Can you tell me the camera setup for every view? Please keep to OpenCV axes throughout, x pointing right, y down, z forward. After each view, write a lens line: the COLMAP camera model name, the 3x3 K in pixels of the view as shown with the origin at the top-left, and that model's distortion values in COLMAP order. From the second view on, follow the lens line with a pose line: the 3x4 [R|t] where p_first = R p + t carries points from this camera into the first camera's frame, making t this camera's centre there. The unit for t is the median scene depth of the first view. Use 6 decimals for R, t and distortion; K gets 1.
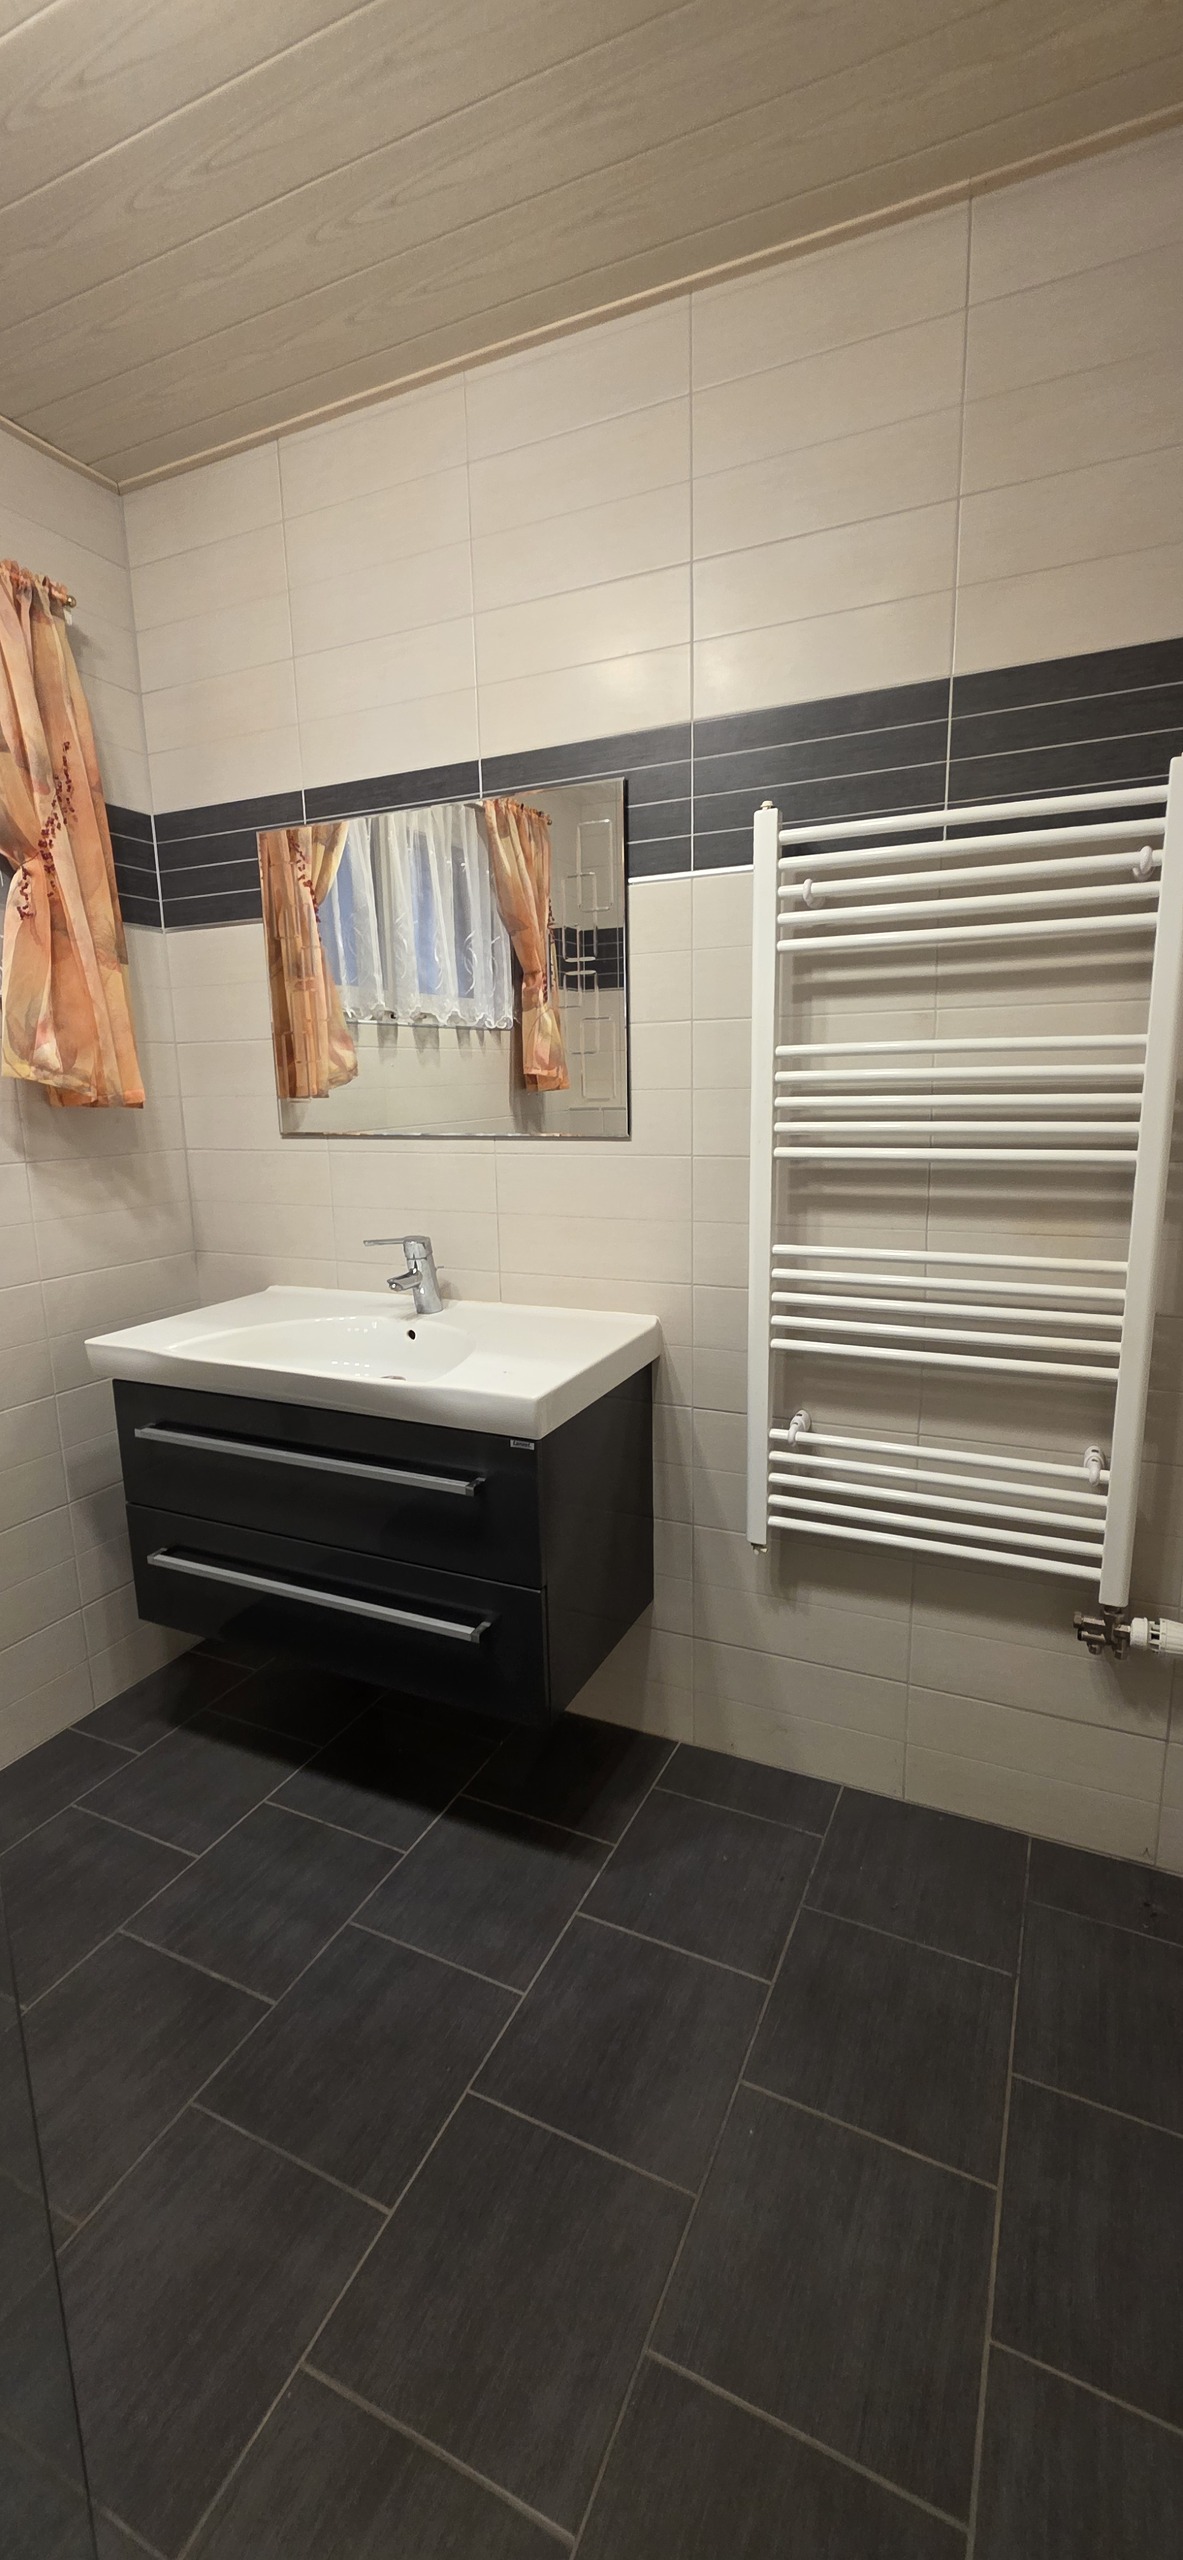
lens RADIAL K [[1034.0, 0, 589.8], [0, 1034.0, 1273.1], [0, 0, 1]] dist [-0.000106, -0.000060]
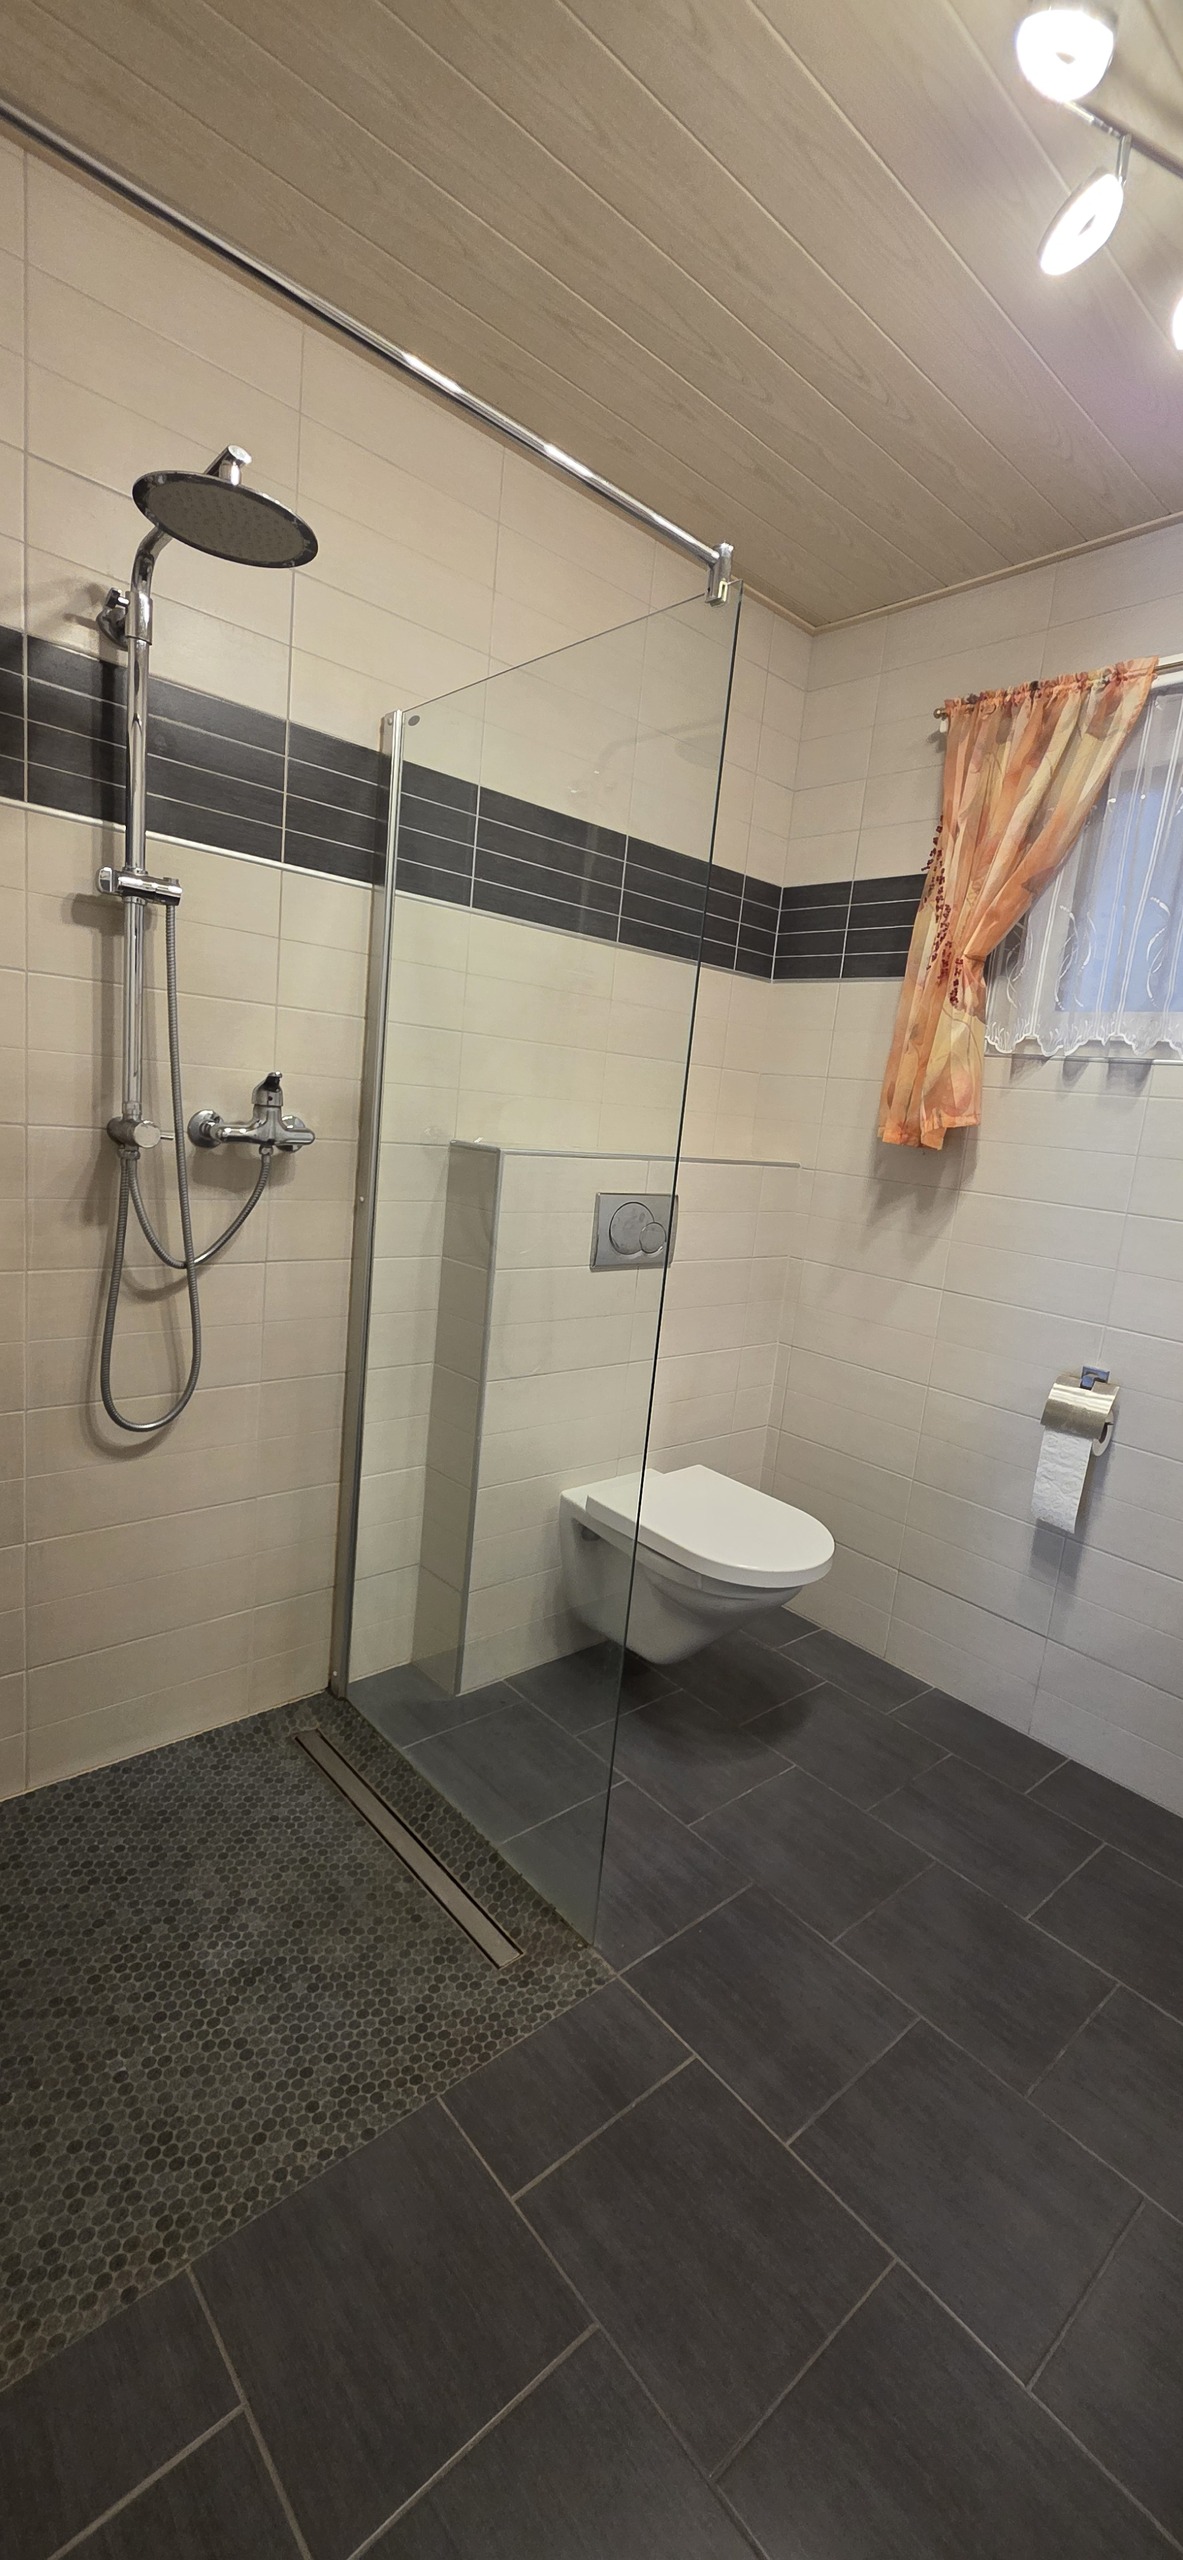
lens RADIAL K [[1034.0, 0, 586.9], [0, 1034.0, 1292.0], [0, 0, 1]] dist [-0.000106, -0.000060]
pose [[-0.392130, 0.164808, -0.905026, 0.752580], [-0.276720, 0.917120, 0.286908, -0.170982], [0.877303, 0.362944, -0.314024, 0.868464]]
